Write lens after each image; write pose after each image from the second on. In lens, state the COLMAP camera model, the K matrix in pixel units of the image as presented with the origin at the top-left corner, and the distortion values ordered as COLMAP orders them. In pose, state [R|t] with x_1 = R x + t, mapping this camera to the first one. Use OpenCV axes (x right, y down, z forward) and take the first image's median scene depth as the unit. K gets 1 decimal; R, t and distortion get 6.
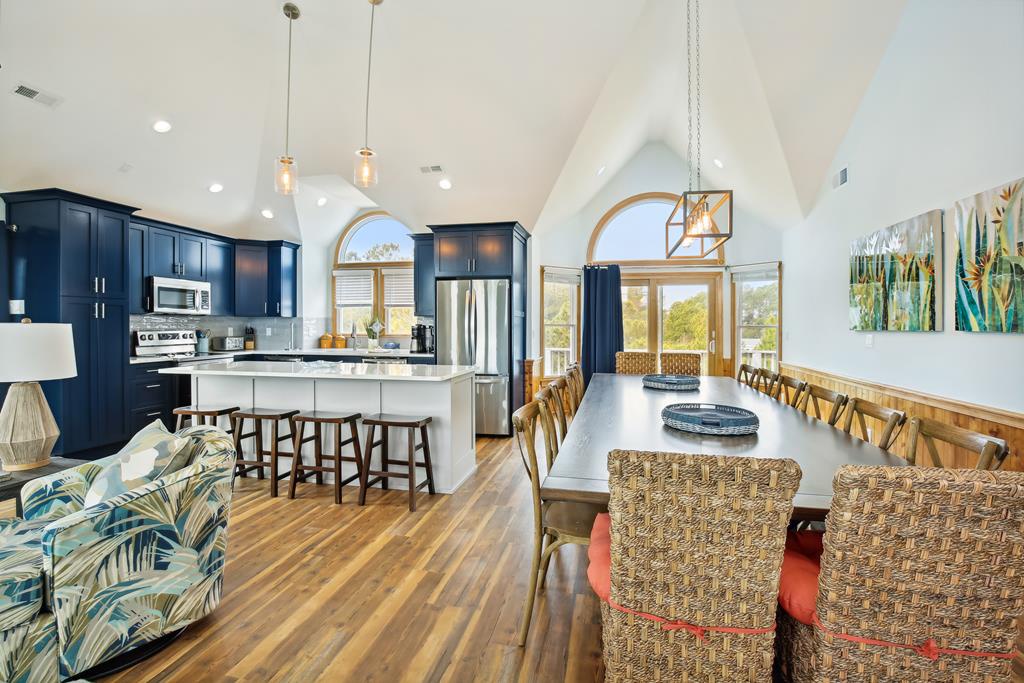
lens RADIAL K [[474.2, 0, 515.3], [0, 474.2, 330.7], [0, 0, 1]] dist [-0.023424, 0.000003]
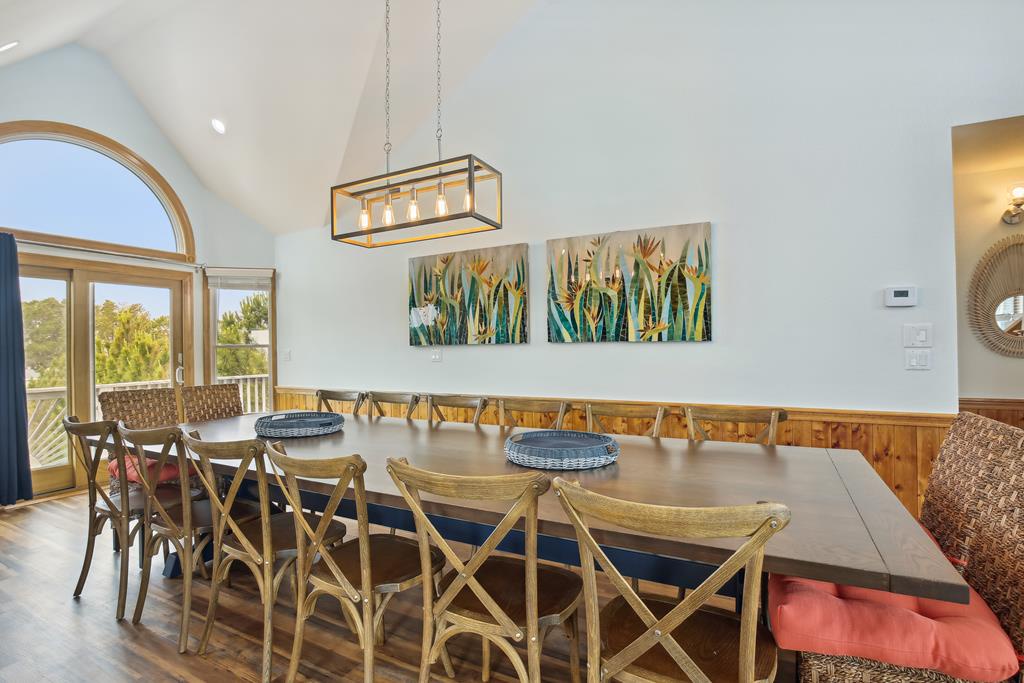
lens RADIAL K [[486.6, 0, 517.9], [0, 486.6, 343.6], [0, 0, 1]] dist [-0.025513, -0.000249]
pose [[0.275806, -0.005475, 0.961198, -0.197148], [0.027330, 0.999624, -0.002148, 0.002452], [-0.960825, 0.026862, 0.275852, 0.413265]]
